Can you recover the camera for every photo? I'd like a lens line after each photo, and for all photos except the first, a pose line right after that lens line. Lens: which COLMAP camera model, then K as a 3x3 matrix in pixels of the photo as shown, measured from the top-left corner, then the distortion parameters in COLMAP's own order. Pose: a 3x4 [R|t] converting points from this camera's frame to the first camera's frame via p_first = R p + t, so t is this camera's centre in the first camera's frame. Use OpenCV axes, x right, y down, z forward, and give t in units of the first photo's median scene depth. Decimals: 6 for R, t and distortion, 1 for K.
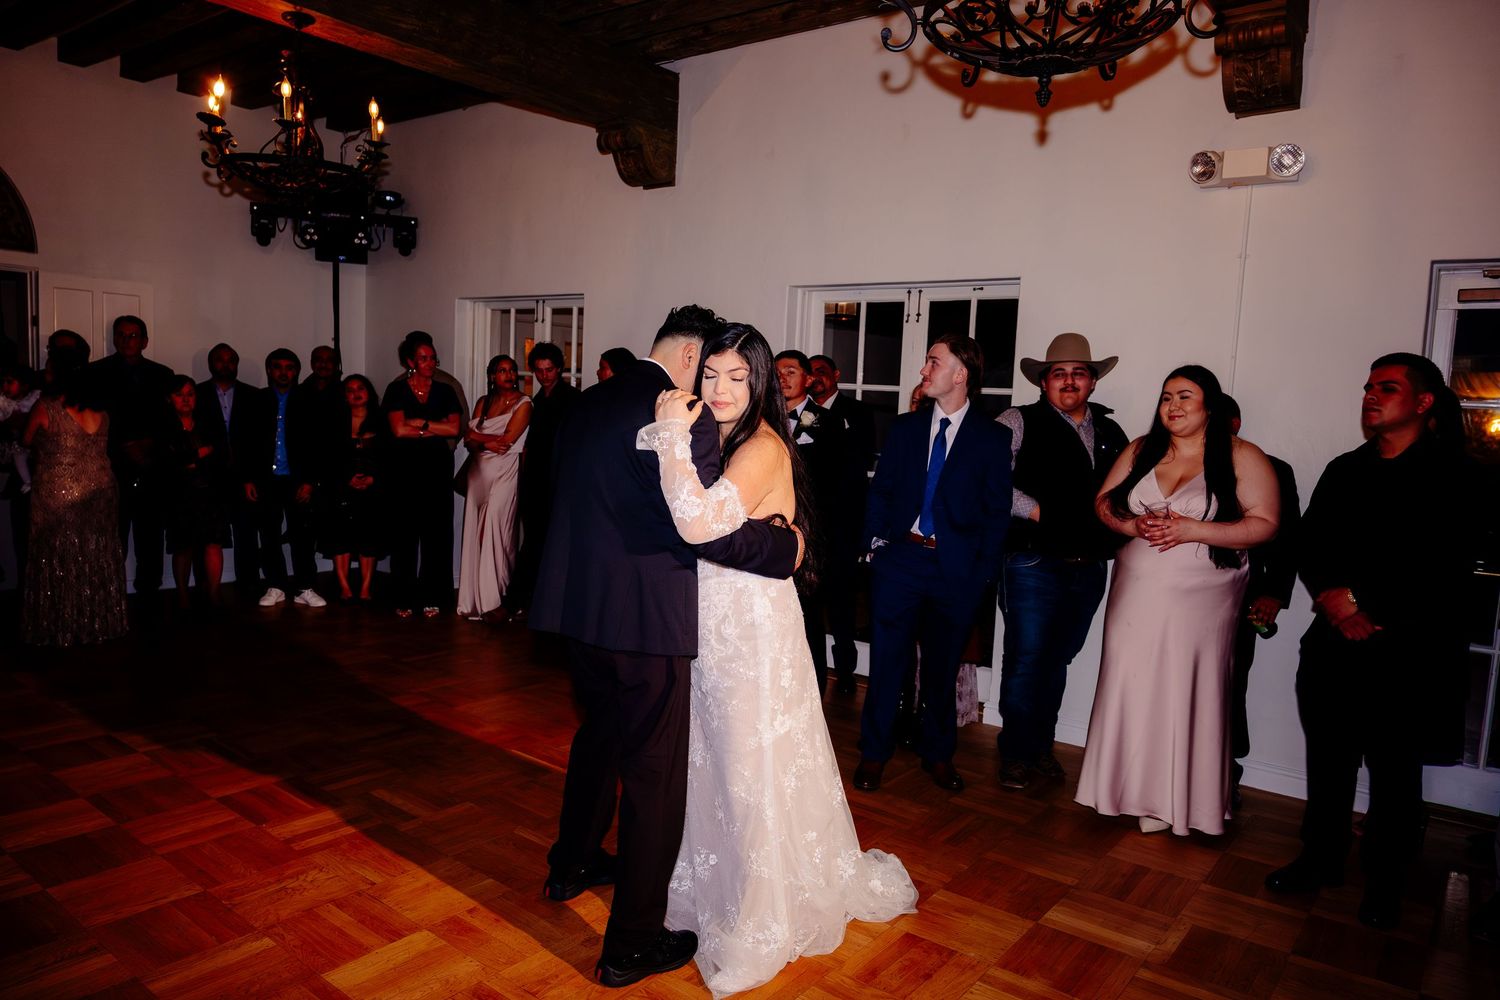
lens RADIAL K [[1028.5, 0, 731.1], [0, 1028.5, 519.9], [0, 0, 1]] dist [-0.019812, 0.001959]
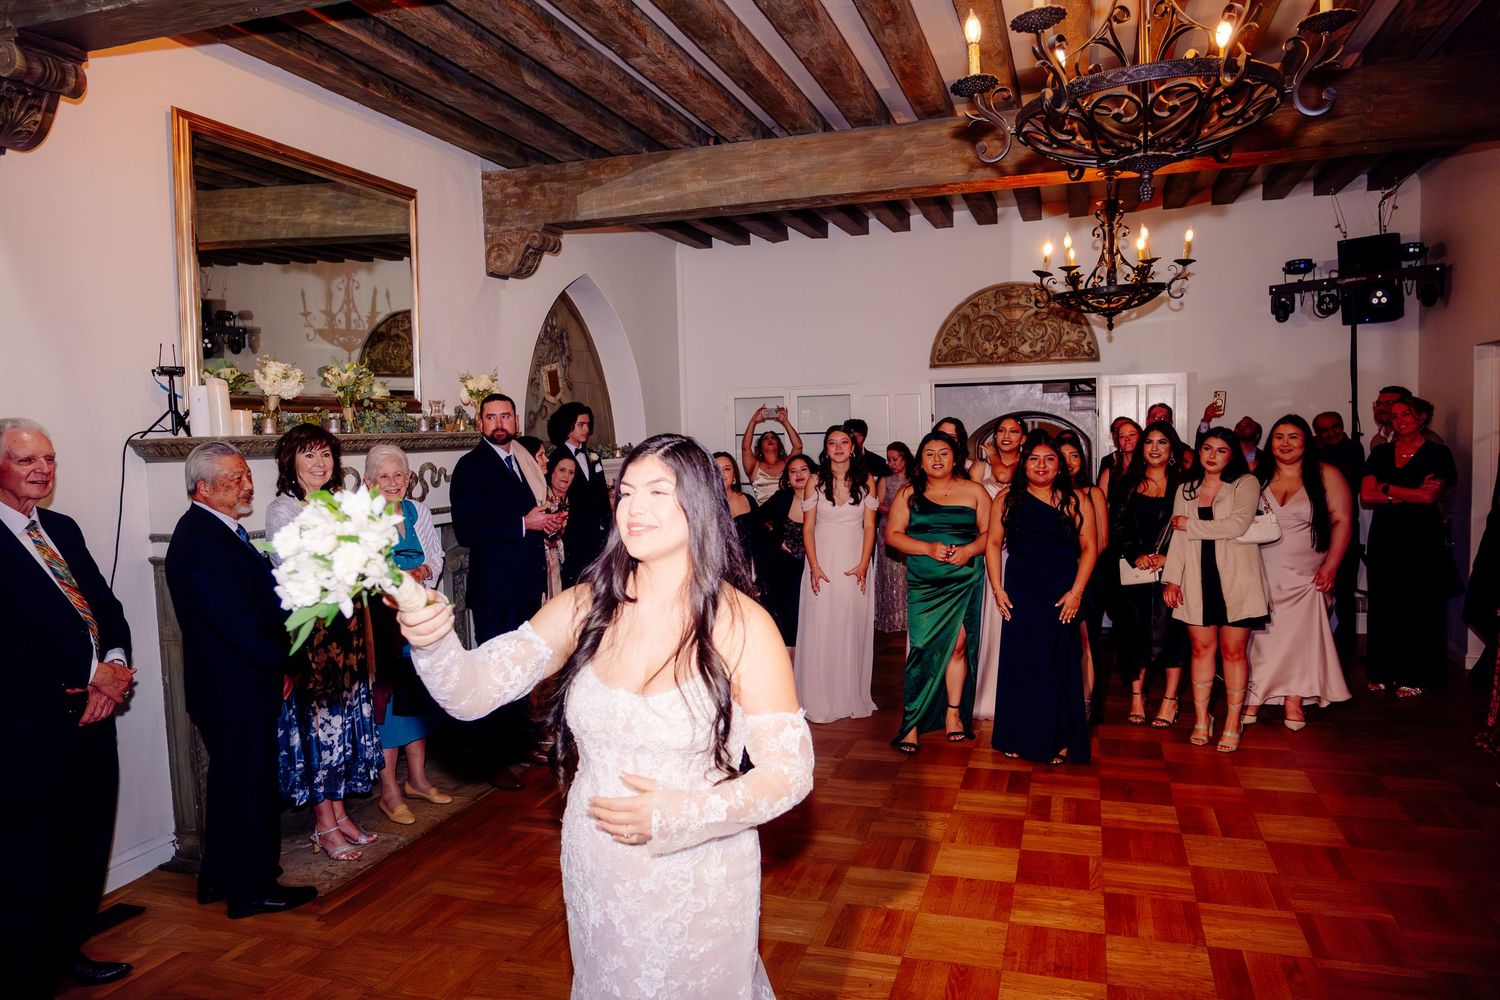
lens RADIAL K [[1028.5, 0, 731.1], [0, 1028.5, 519.9], [0, 0, 1]] dist [-0.019812, 0.001959]
pose [[0.330149, 0.016589, -0.943783, 0.367756], [-0.066586, 0.997764, -0.005755, -0.017381], [0.941577, 0.064743, 0.330515, 0.115895]]
